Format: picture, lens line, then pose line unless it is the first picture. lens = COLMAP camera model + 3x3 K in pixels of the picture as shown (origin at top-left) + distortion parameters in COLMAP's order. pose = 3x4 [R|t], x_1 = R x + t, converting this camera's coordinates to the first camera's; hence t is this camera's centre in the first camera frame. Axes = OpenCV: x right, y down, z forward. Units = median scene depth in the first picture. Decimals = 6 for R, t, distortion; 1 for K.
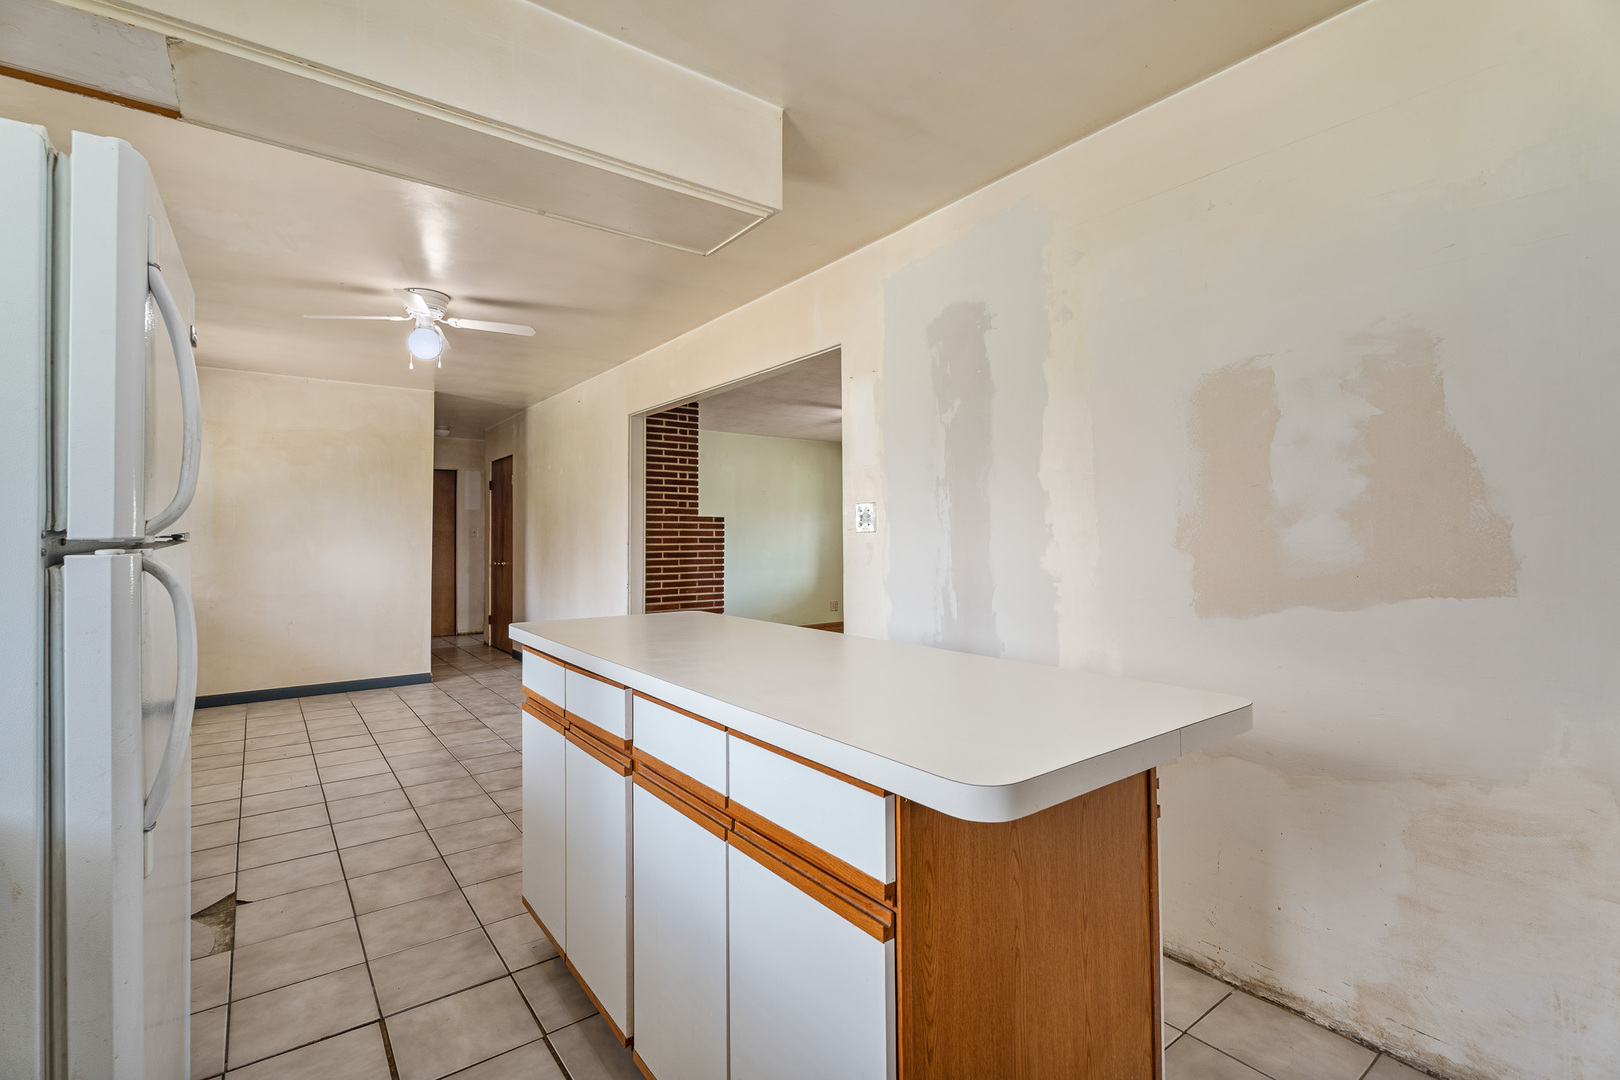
lens RADIAL K [[730.9, 0, 793.9], [0, 730.9, 520.4], [0, 0, 1]] dist [0.000604, -0.000080]
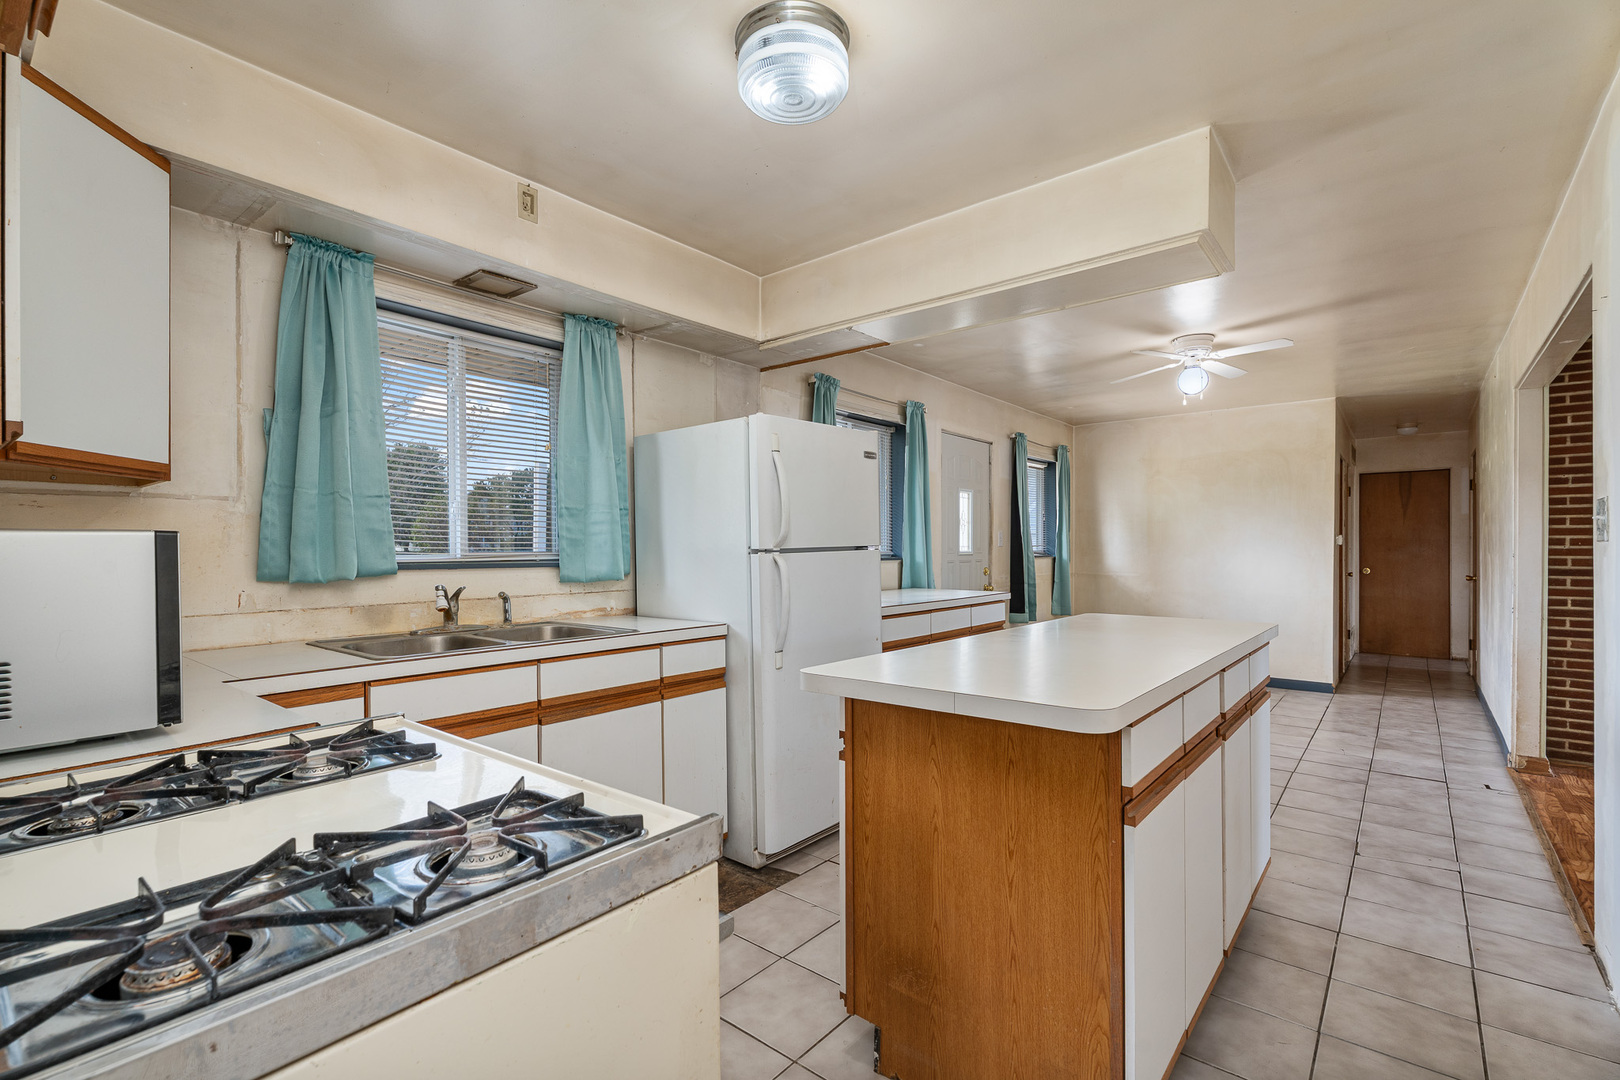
lens RADIAL K [[733.8, 0, 783.8], [0, 733.8, 541.0], [0, 0, 1]] dist [-0.001372, -0.001415]
pose [[0.219684, -0.005595, -0.975555, 1.560027], [0.021122, 0.999776, -0.000977, -0.001288], [0.975342, -0.020391, 0.219753, 0.346219]]
